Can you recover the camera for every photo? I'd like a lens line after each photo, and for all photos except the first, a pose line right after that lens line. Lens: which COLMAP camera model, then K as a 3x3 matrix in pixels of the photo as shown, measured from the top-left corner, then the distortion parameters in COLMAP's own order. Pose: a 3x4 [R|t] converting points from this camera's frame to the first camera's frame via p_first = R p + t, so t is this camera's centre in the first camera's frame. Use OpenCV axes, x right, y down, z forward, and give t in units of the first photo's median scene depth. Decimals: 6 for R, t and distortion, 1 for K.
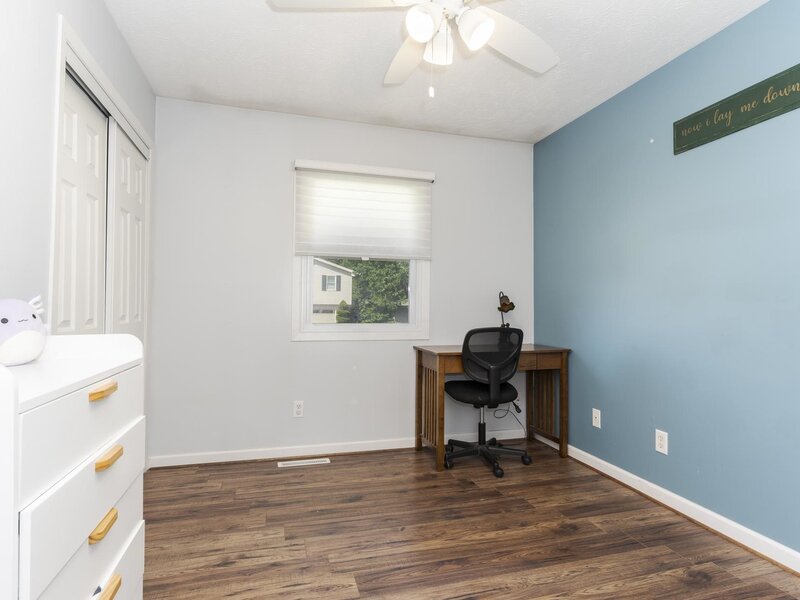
lens RADIAL K [[447.8, 0, 400.0], [0, 447.8, 300.0], [0, 0, 1]] dist [0.001432, 0.000146]
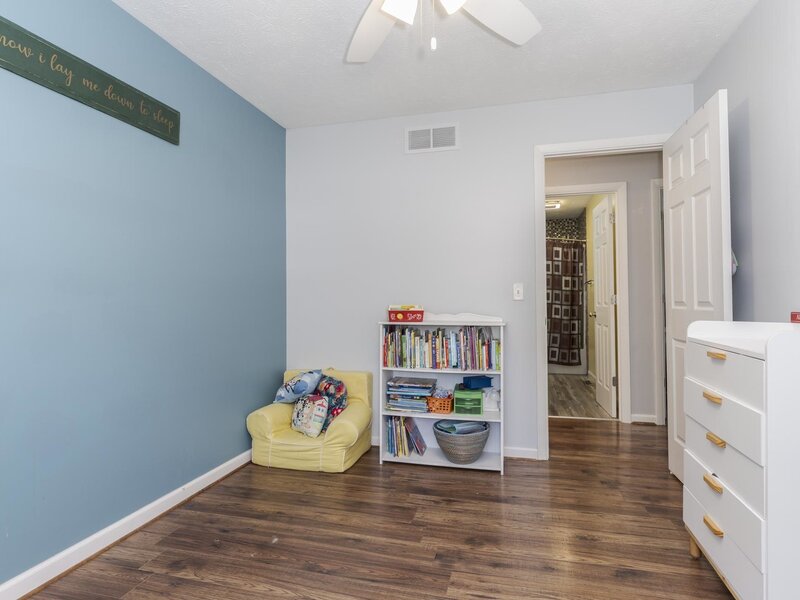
lens RADIAL K [[447.8, 0, 400.0], [0, 447.8, 300.0], [0, 0, 1]] dist [0.001432, 0.000146]
pose [[-0.855008, -0.003707, 0.518602, -0.277351], [-0.011768, 0.999856, -0.012255, 0.020963], [-0.518482, -0.016581, -0.854928, 1.575017]]
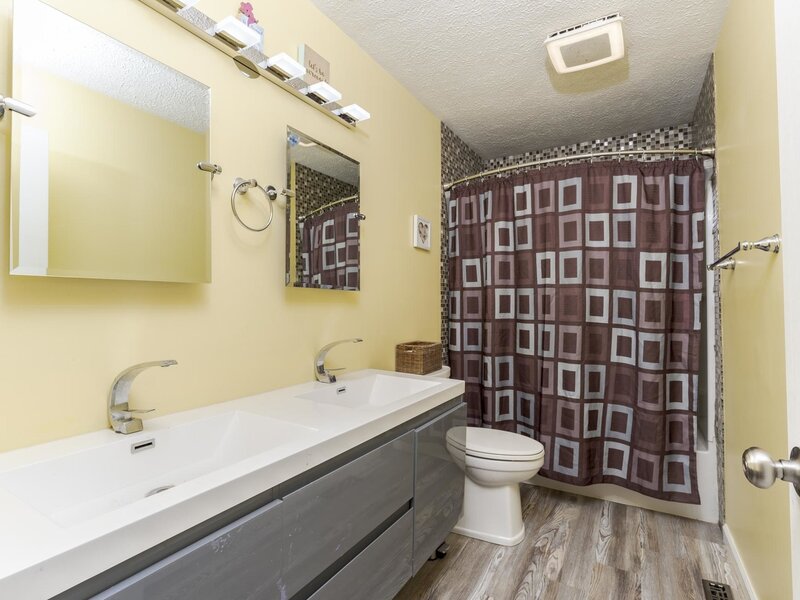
lens RADIAL K [[402.3, 0, 393.8], [0, 402.3, 302.8], [0, 0, 1]] dist [-0.002496, 0.000092]
pose [[-0.689226, 0.002398, 0.724543, -0.192590], [-0.019977, 0.999551, -0.022312, 0.008387], [-0.724271, -0.029852, -0.688869, 1.054218]]
